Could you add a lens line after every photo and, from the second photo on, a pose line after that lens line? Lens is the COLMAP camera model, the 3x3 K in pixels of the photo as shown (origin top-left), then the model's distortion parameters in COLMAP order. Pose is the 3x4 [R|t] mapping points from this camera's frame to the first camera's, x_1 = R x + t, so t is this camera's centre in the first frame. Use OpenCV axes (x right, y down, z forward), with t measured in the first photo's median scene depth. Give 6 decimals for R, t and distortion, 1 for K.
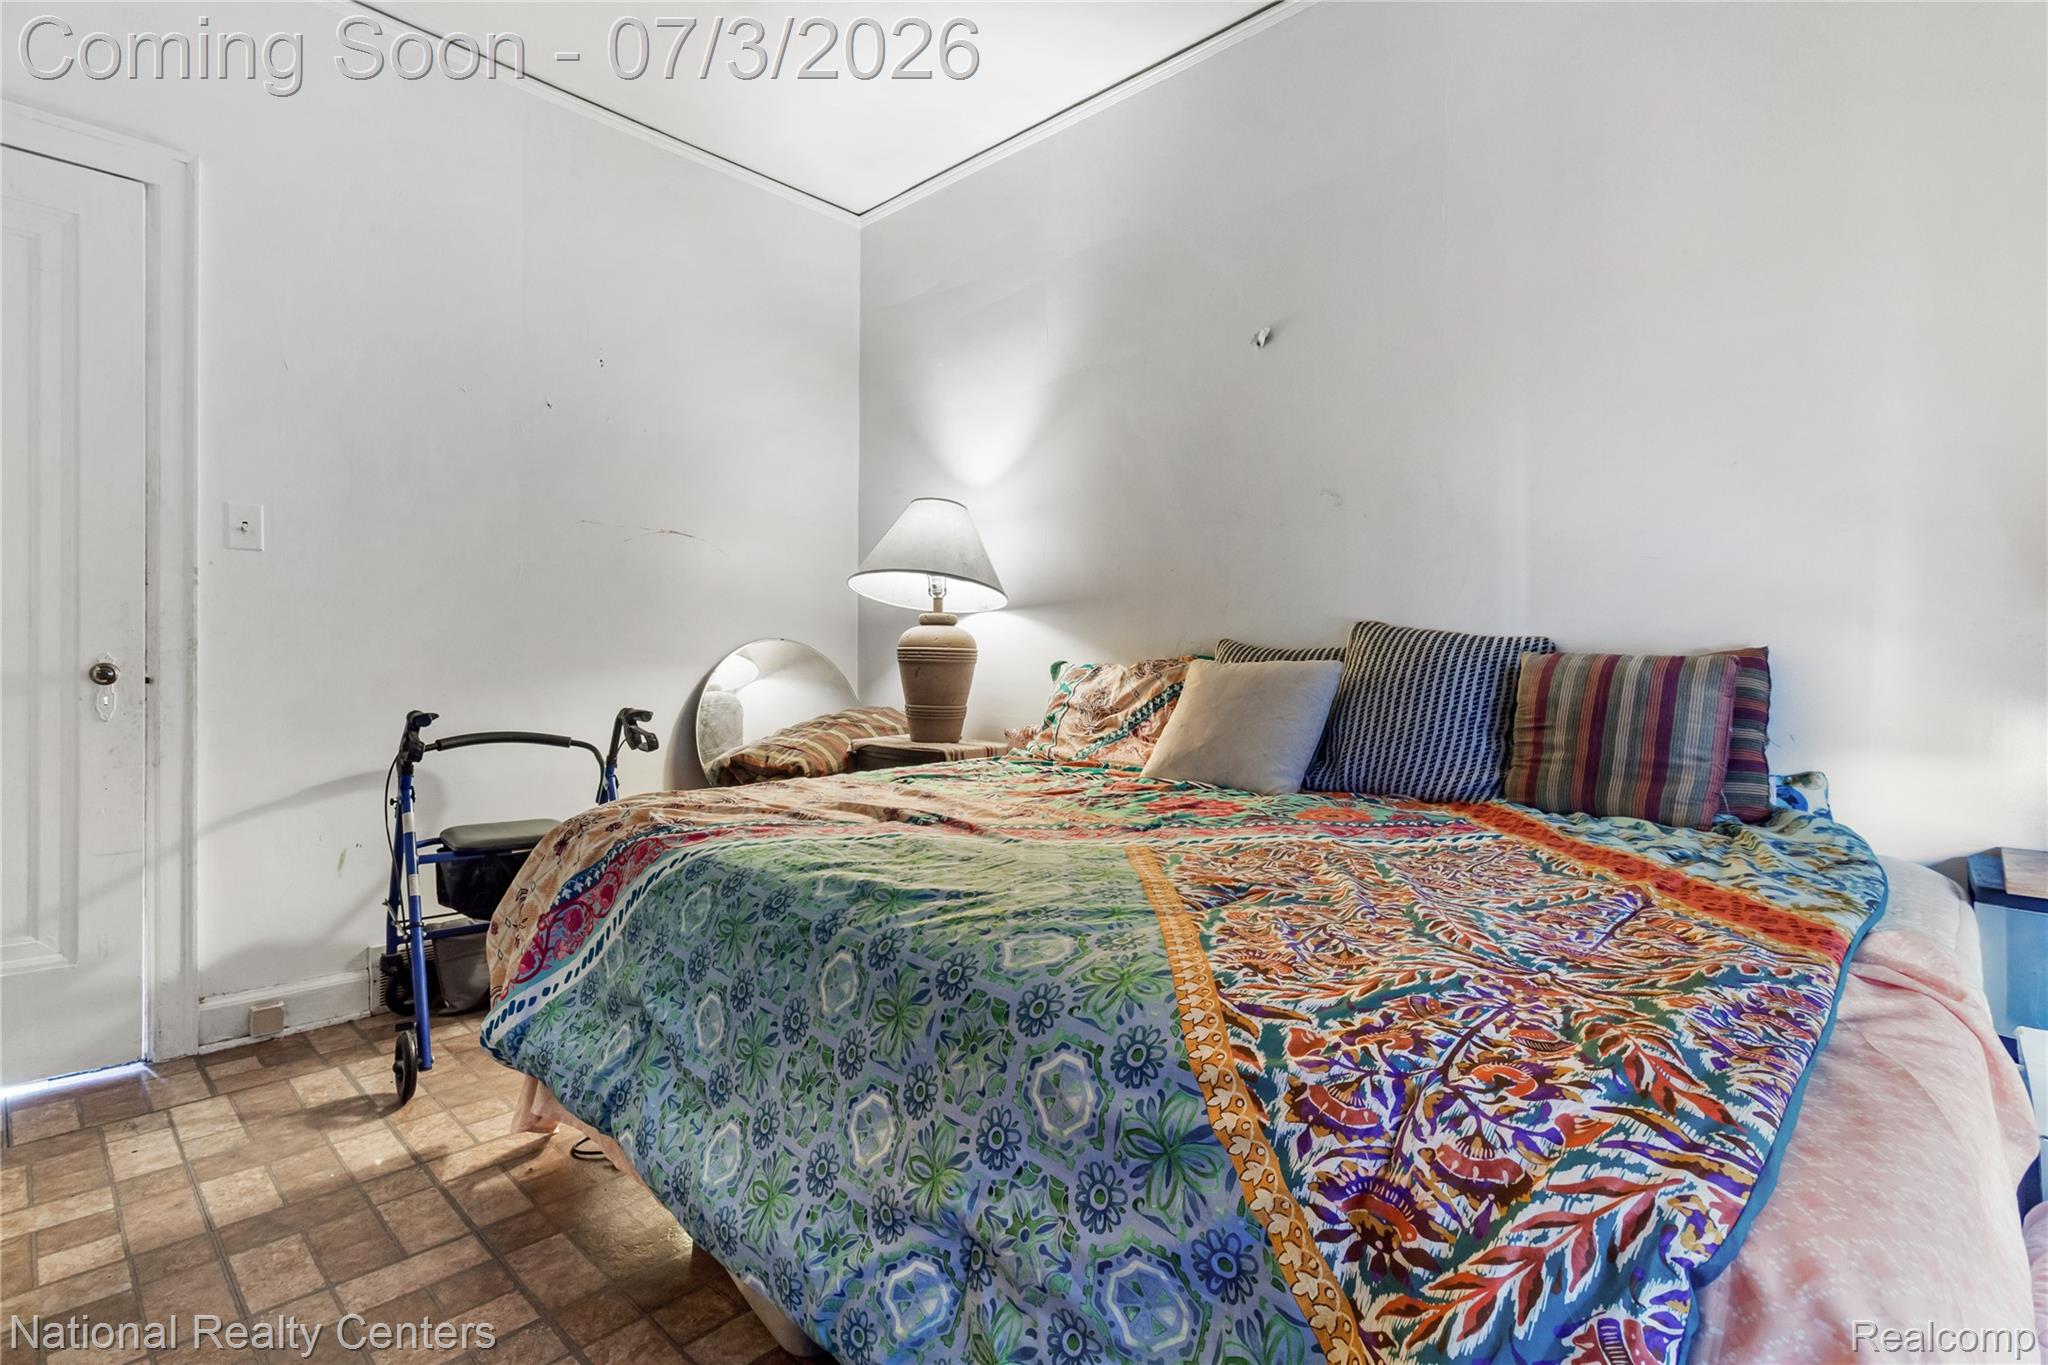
lens RADIAL K [[953.6, 0, 1025.3], [0, 953.6, 657.5], [0, 0, 1]] dist [0.002199, 0.000484]
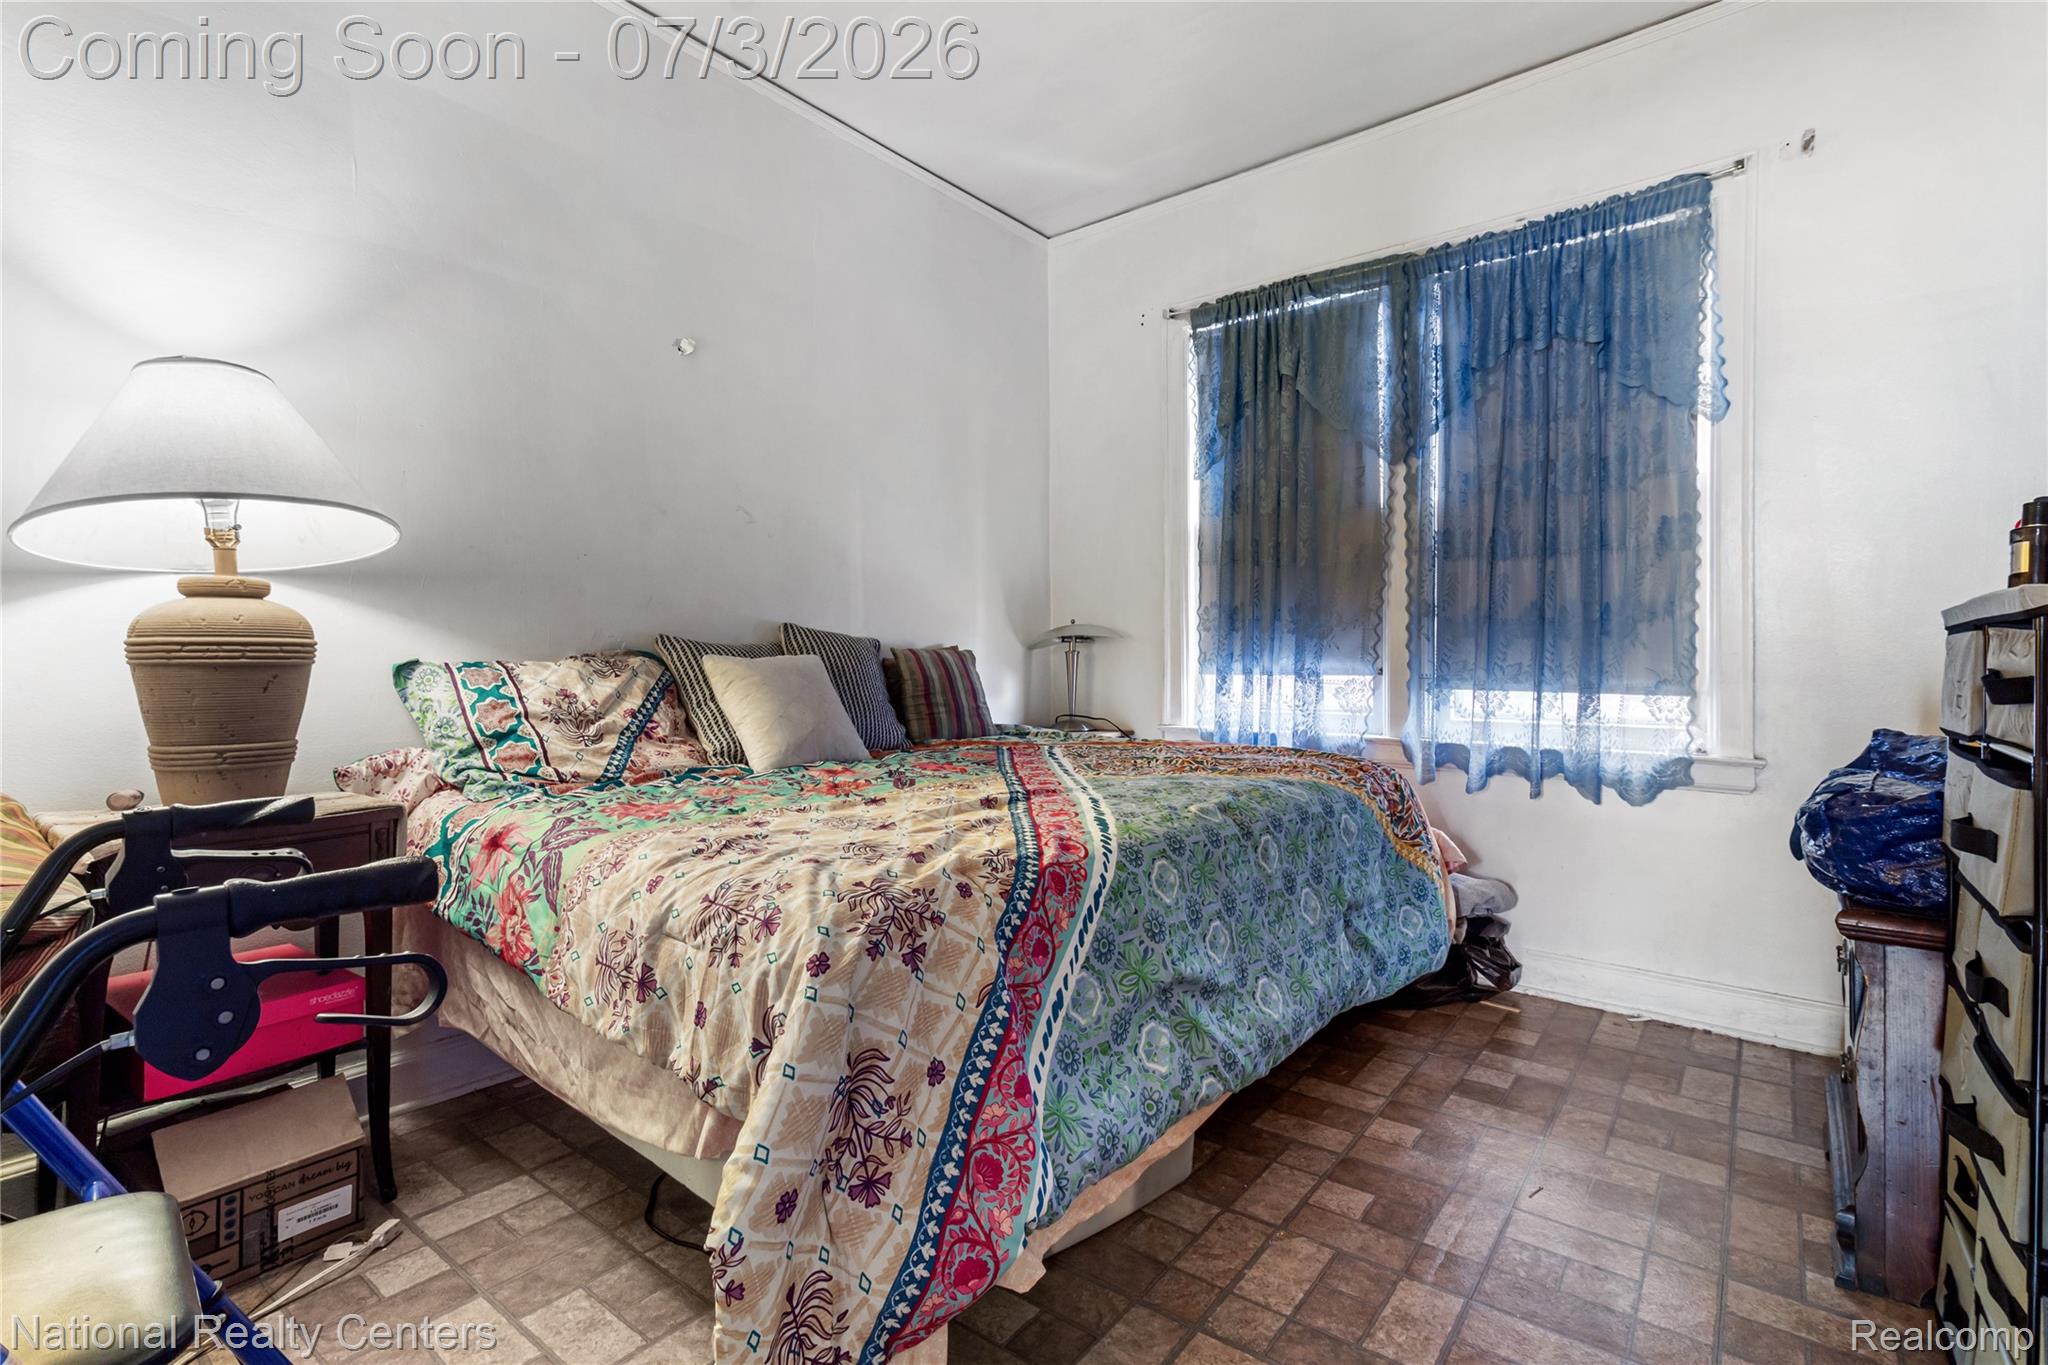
lens RADIAL K [[953.6, 0, 1025.3], [0, 953.6, 657.5], [0, 0, 1]] dist [0.002199, 0.000484]
pose [[-0.079431, -0.011302, 0.996776, -0.698802], [-0.004518, 0.999930, 0.010978, -0.007315], [-0.996830, -0.003631, -0.079477, 0.599590]]
